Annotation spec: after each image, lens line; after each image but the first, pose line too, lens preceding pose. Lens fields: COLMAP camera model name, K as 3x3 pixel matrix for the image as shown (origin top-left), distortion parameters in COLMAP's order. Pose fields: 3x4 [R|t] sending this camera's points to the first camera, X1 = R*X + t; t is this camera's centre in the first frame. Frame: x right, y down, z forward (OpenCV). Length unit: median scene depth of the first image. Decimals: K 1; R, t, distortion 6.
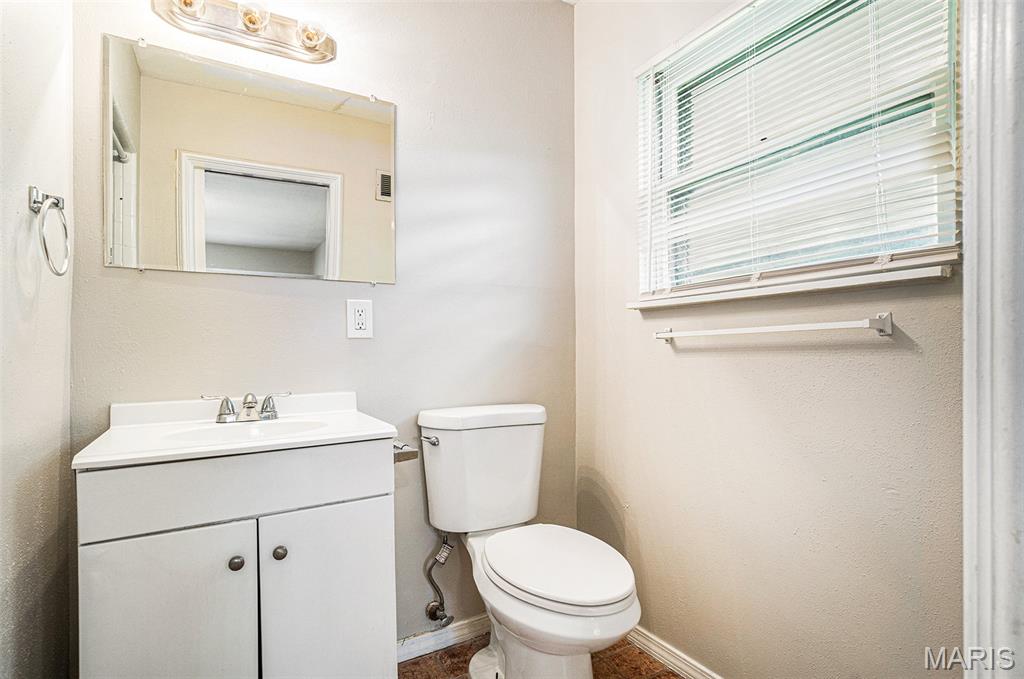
lens RADIAL K [[503.6, 0, 498.6], [0, 503.6, 352.8], [0, 0, 1]] dist [0.004948, 0.000140]
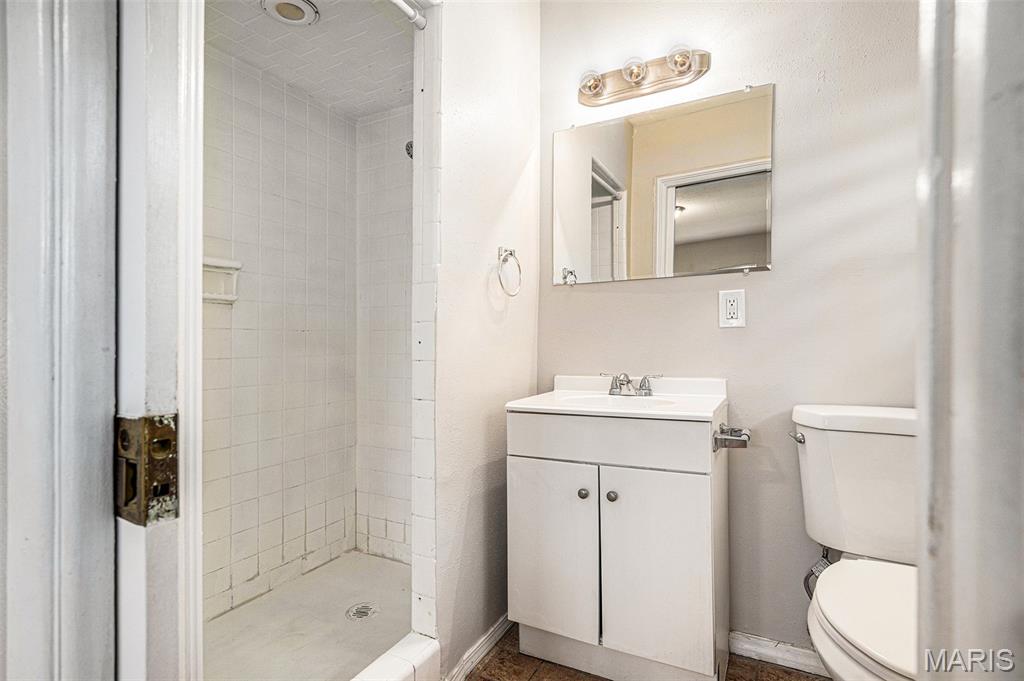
lens RADIAL K [[503.6, 0, 505.0], [0, 503.6, 341.5], [0, 0, 1]] dist [0.004948, 0.000140]
pose [[0.521347, -0.000169, -0.853345, 0.391408], [0.002021, 0.999997, 0.001037, -0.002278], [0.853342, -0.002265, 0.521346, 0.067965]]
